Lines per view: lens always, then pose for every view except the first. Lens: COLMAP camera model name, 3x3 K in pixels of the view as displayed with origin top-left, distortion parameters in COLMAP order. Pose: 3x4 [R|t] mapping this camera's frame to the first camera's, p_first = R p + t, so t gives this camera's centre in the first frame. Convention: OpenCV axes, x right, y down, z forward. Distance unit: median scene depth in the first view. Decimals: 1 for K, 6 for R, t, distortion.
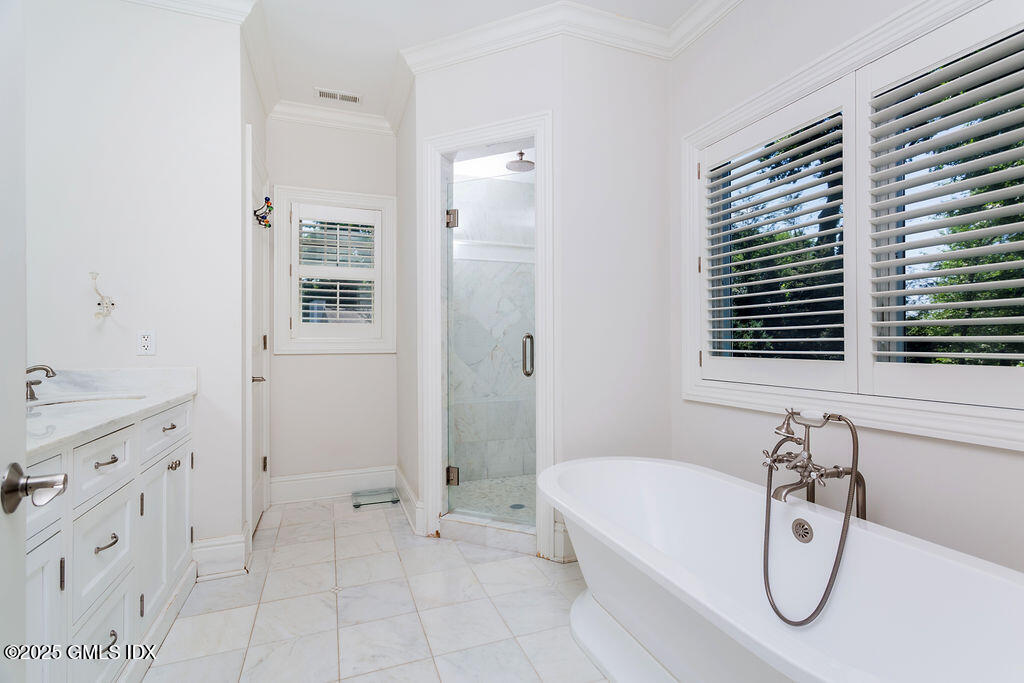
lens RADIAL K [[482.7, 0, 506.4], [0, 482.7, 342.3], [0, 0, 1]] dist [0.000125, 0.000535]
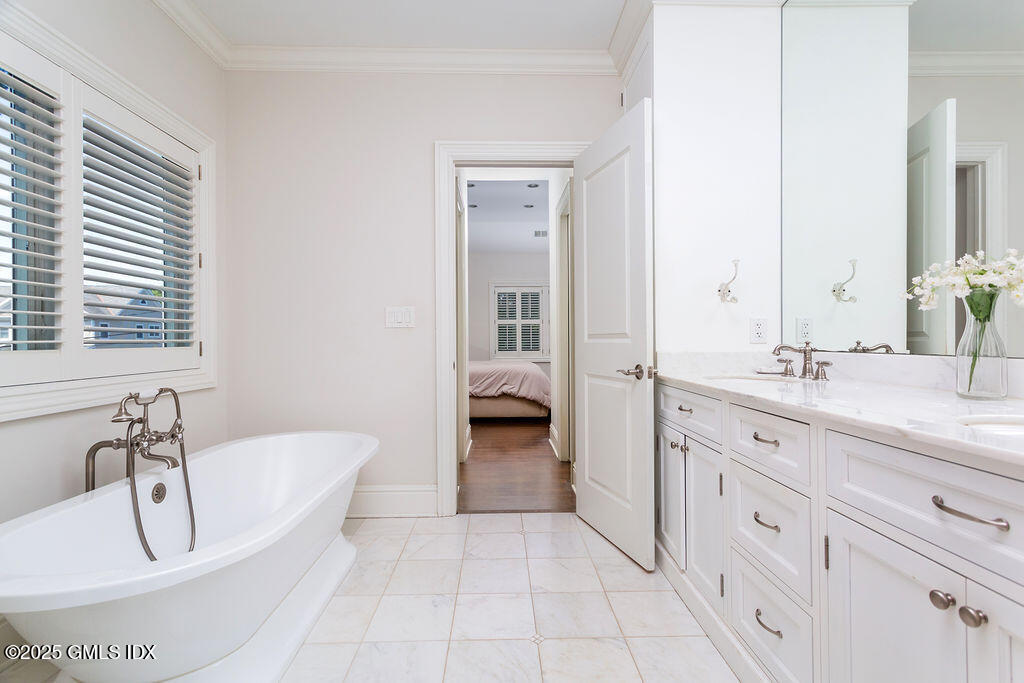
lens RADIAL K [[482.7, 0, 509.0], [0, 482.7, 339.1], [0, 0, 1]] dist [0.000125, 0.000535]
pose [[-0.945158, 0.008460, 0.326504, -0.558070], [0.006812, 0.999958, -0.006189, 0.033631], [-0.326543, -0.003625, -0.945175, 1.818485]]
